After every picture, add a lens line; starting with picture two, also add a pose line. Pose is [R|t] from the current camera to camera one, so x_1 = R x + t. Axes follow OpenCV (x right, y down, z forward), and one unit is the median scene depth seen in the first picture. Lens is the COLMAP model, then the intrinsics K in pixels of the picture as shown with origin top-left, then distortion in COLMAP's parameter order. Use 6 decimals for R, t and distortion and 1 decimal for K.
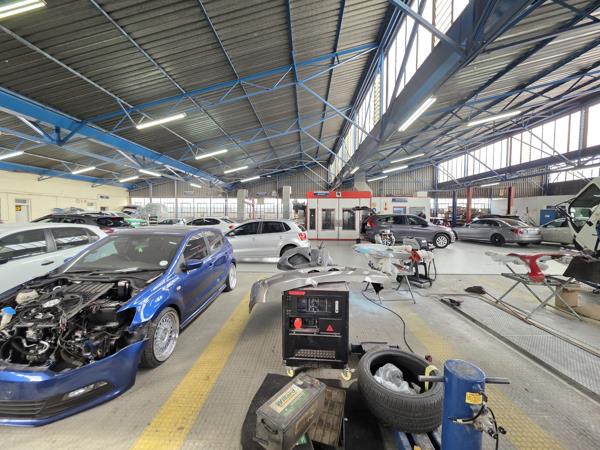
lens RADIAL K [[241.8, 0, 292.9], [0, 241.8, 225.5], [0, 0, 1]] dist [-0.000550, 0.000340]
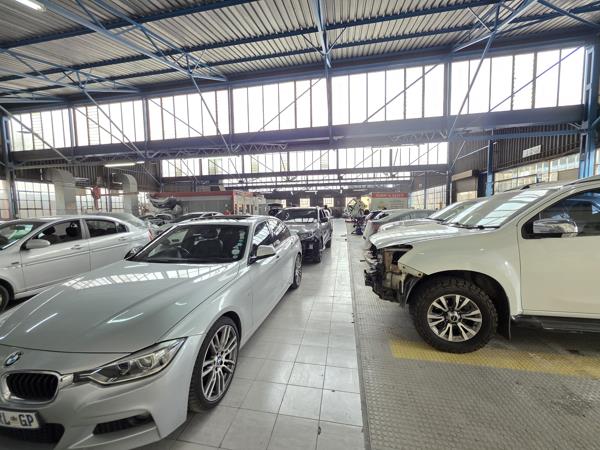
lens RADIAL K [[280.3, 0, 300.0], [0, 280.3, 227.6], [0, 0, 1]] dist [-0.000762, -0.000005]
pose [[0.166095, -0.074374, 0.983301, 0.111757], [0.062391, 0.995947, 0.064791, -0.002647], [-0.984134, 0.050587, 0.170062, 0.149455]]
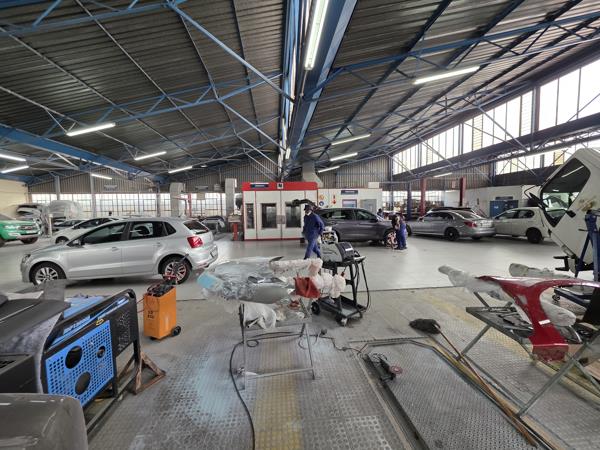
lens RADIAL K [[241.8, 0, 292.9], [0, 241.8, 225.5], [0, 0, 1]] dist [-0.000550, 0.000340]
pose [[0.991508, -0.027761, 0.127047, 0.110947], [0.025984, 0.999540, 0.015629, -0.002055], [-0.127423, -0.012195, 0.991774, 0.137924]]
